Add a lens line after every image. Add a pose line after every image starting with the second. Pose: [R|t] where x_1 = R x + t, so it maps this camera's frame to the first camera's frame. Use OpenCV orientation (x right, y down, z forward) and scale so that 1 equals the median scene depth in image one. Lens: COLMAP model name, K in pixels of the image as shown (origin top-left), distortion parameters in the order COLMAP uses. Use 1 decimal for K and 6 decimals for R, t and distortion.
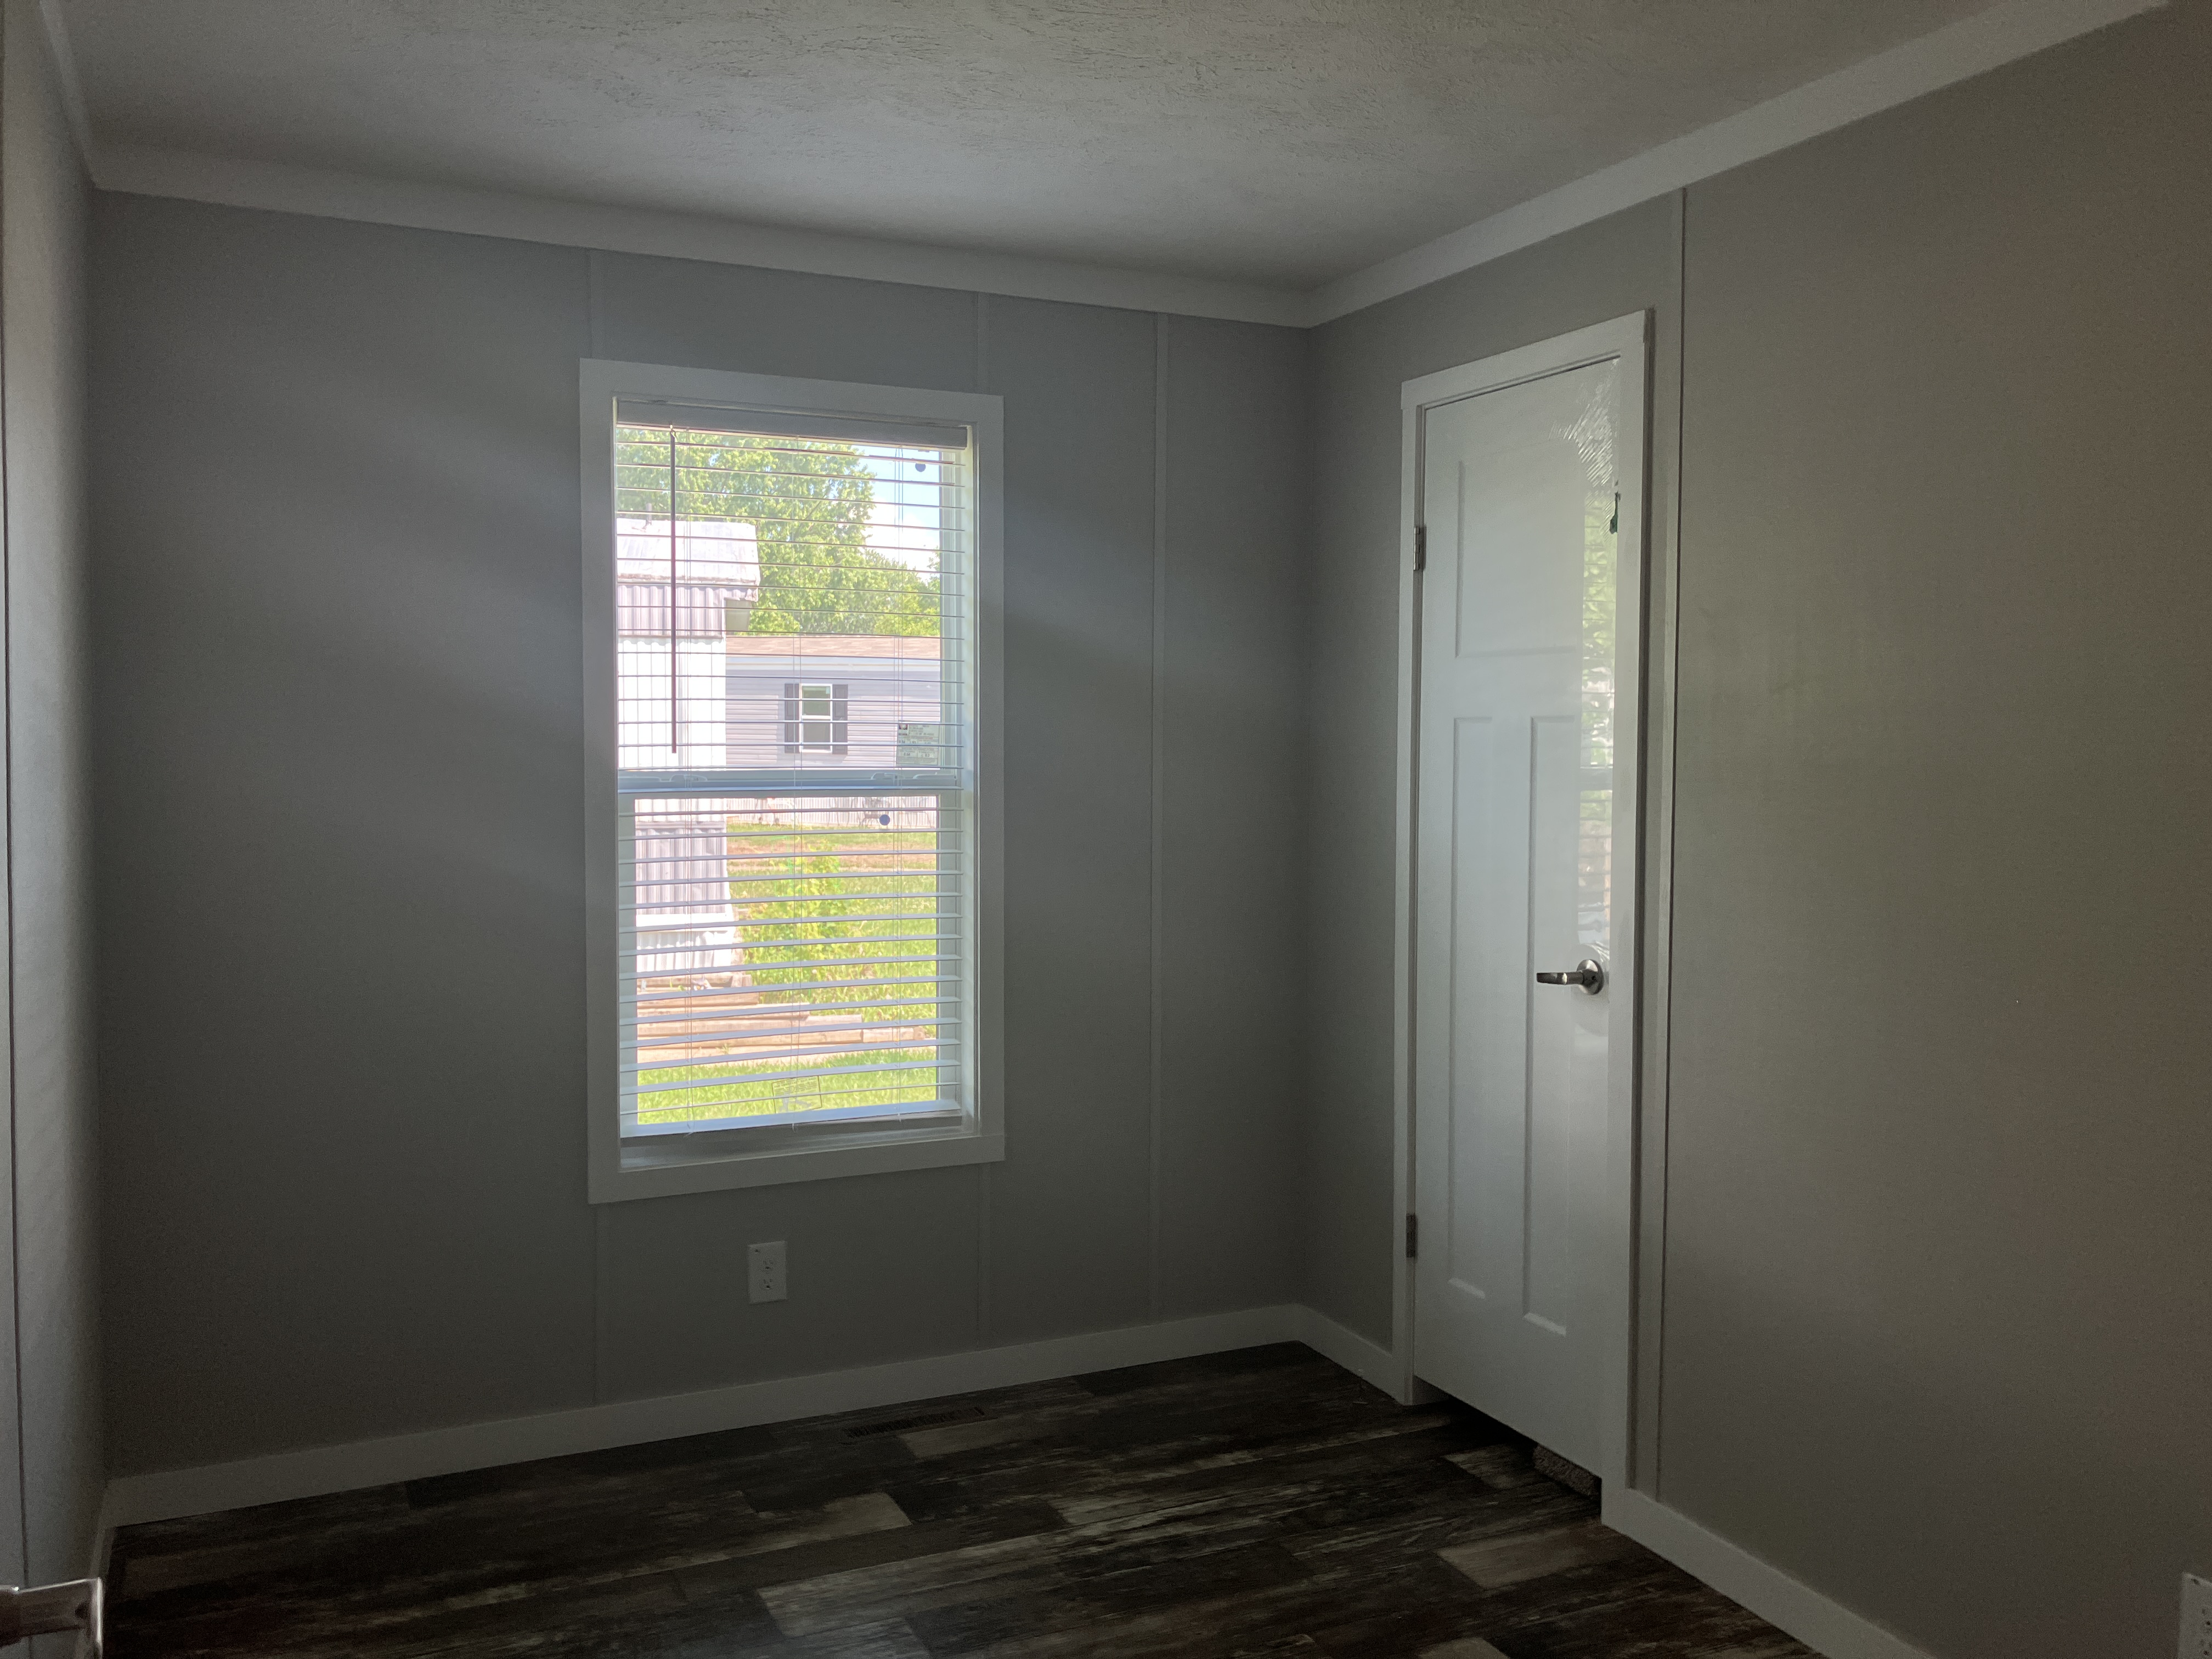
lens RADIAL K [[1810.6, 0, 1106.0], [0, 1810.6, 829.5], [0, 0, 1]] dist [-0.087127, 0.176707]
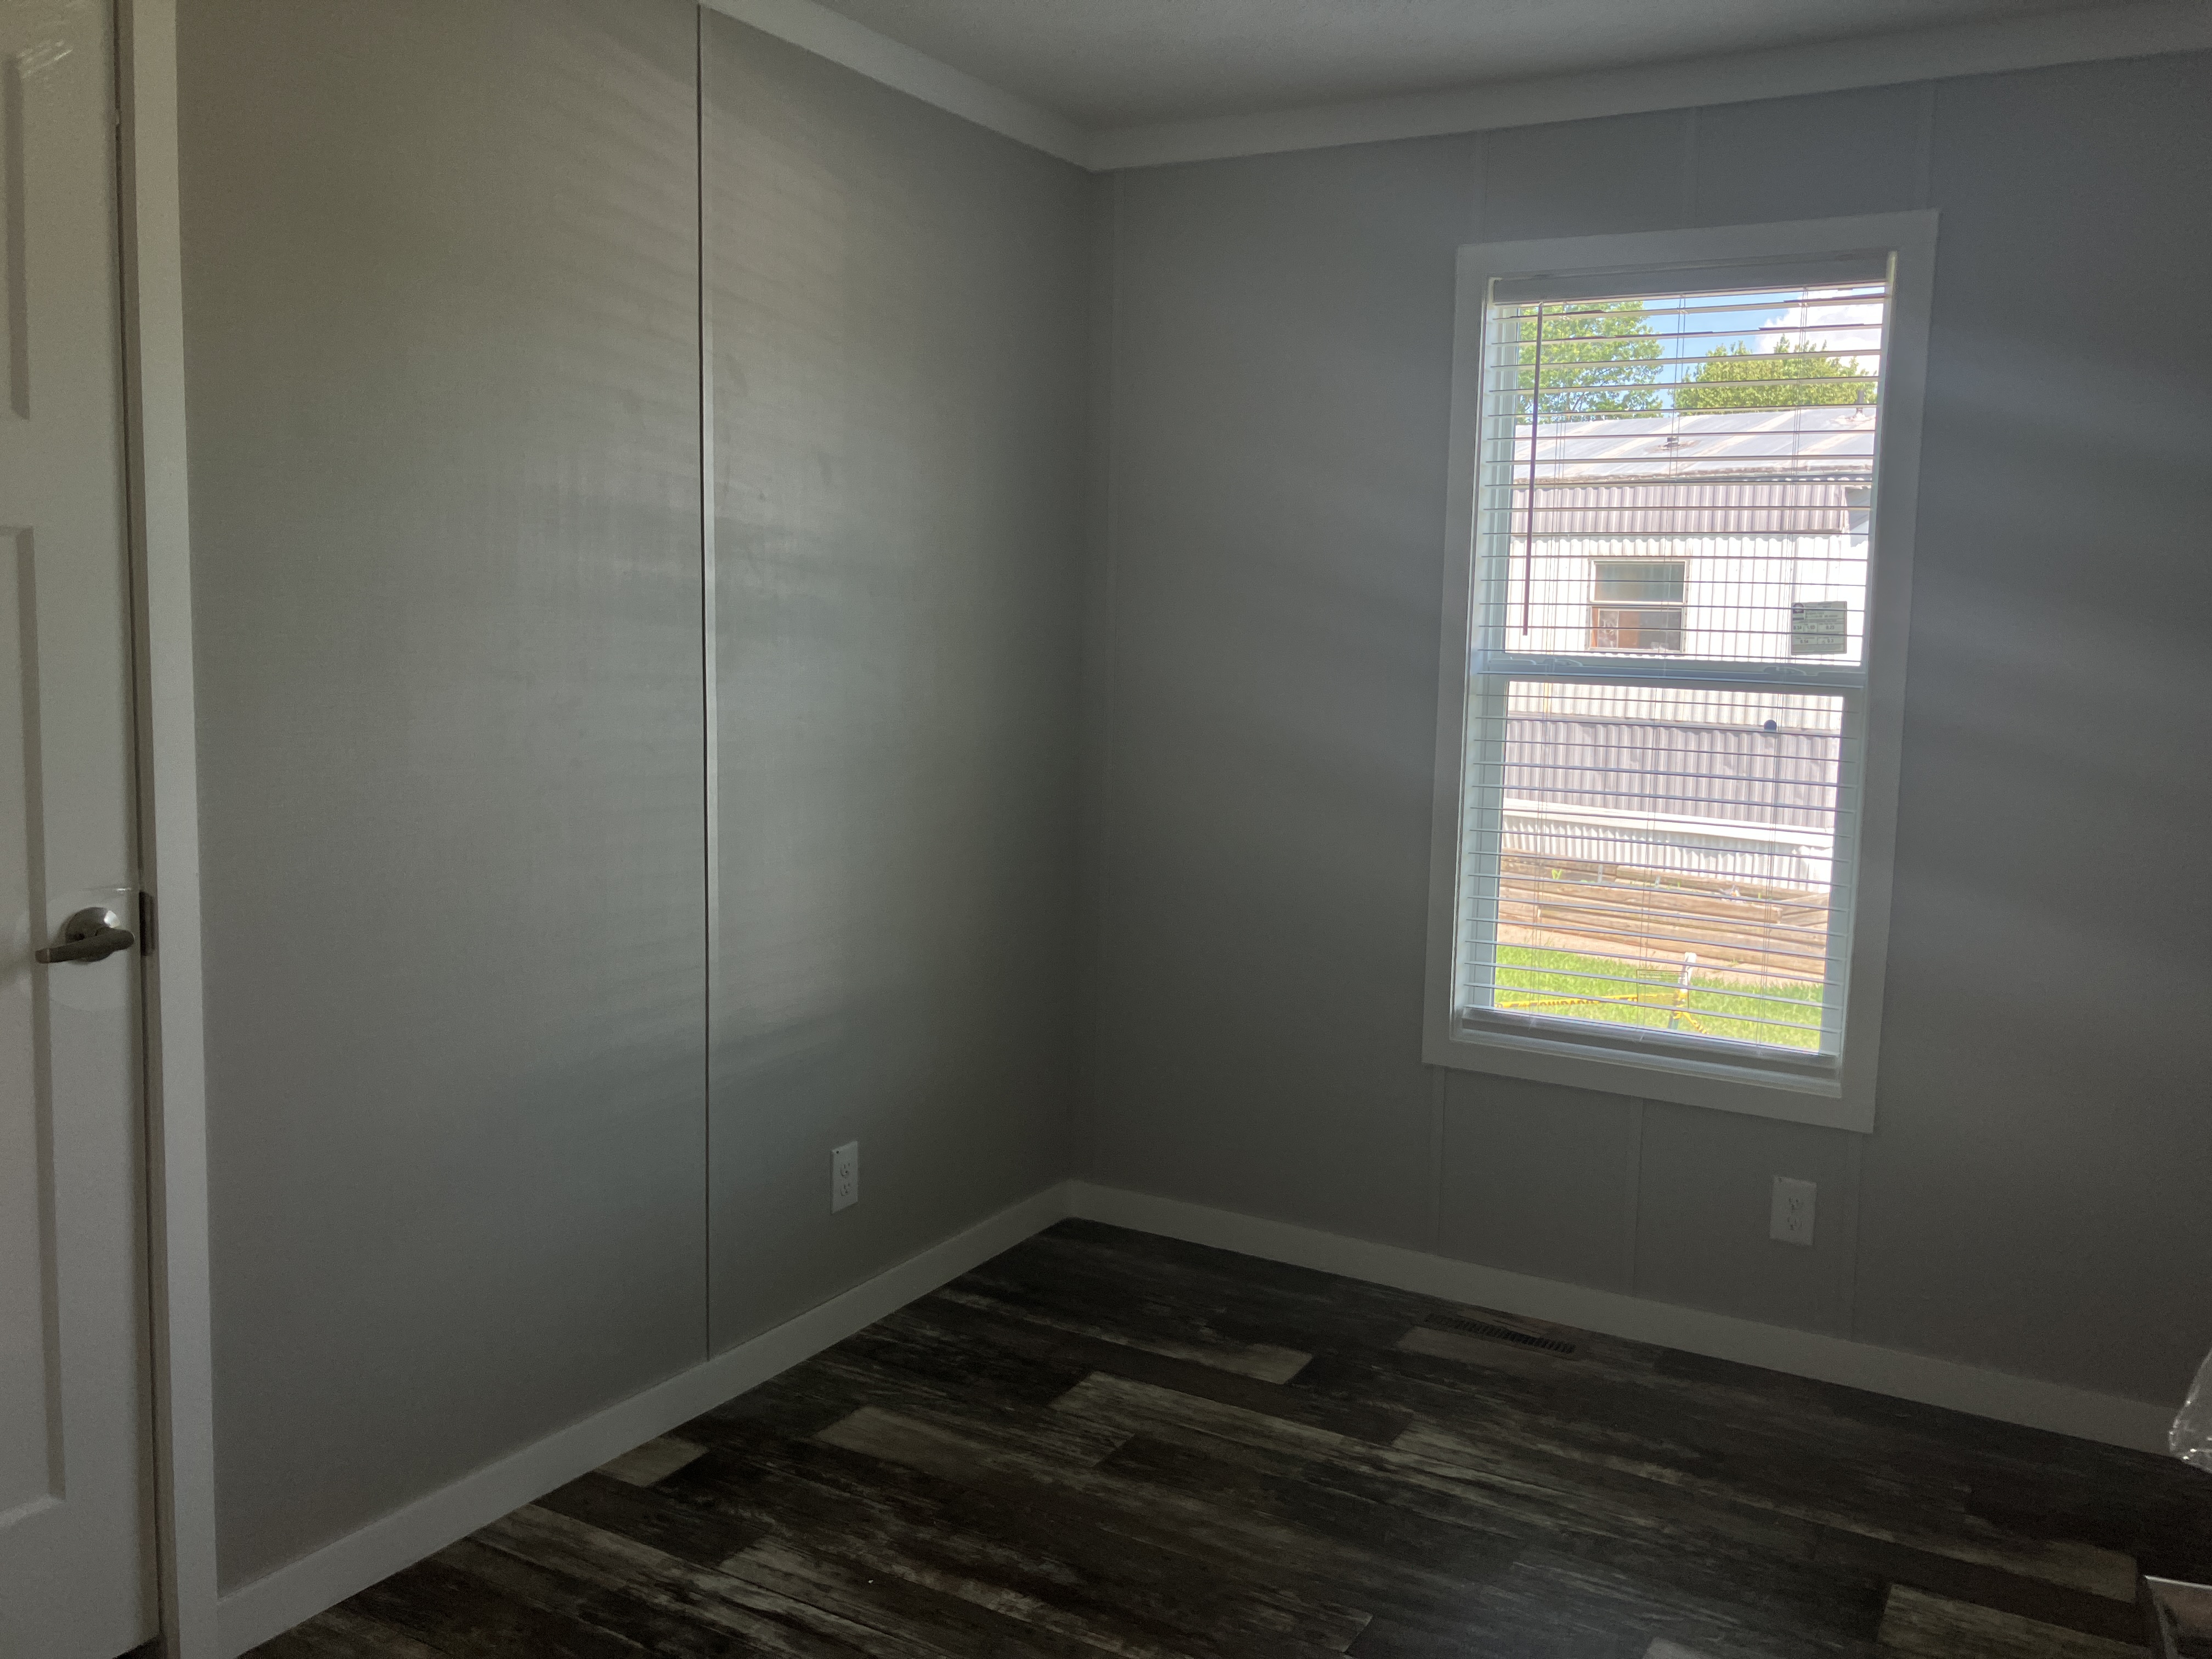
lens RADIAL K [[1821.8, 0, 1106.0], [0, 1821.8, 829.5], [0, 0, 1]] dist [0.008821, 0.011500]
pose [[0.579015, 0.107374, -0.808215, 0.465060], [-0.067682, 0.994199, 0.083595, -0.004251], [0.812502, 0.006299, 0.582924, 0.228324]]
